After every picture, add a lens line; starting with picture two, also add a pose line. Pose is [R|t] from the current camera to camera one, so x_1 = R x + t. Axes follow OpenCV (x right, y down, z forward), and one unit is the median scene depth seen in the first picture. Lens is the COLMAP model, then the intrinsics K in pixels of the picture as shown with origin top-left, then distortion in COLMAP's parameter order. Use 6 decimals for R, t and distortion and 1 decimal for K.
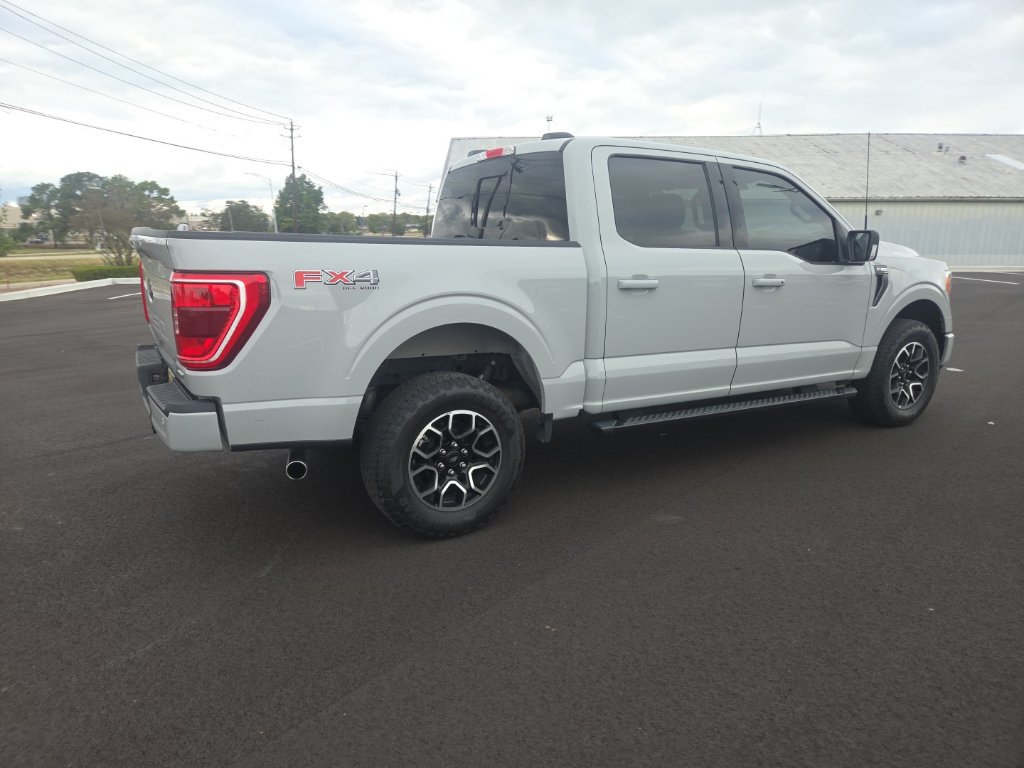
lens RADIAL K [[685.2, 0, 496.1], [0, 685.2, 387.6], [0, 0, 1]] dist [0.071369, -0.060200]
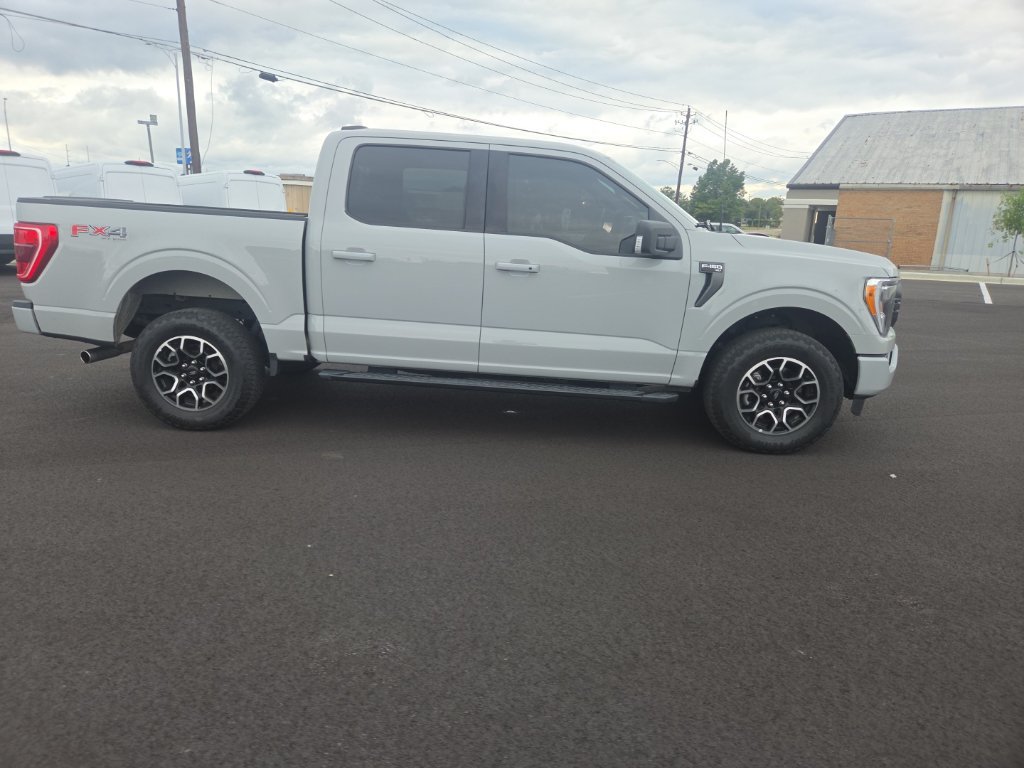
lens RADIAL K [[685.2, 0, 496.3], [0, 685.2, 382.7], [0, 0, 1]] dist [0.071369, -0.060200]
pose [[0.833191, 0.158911, -0.529660, 1.128201], [-0.152592, 0.986702, 0.055997, -0.042914], [0.531515, 0.034166, 0.846360, 0.159242]]
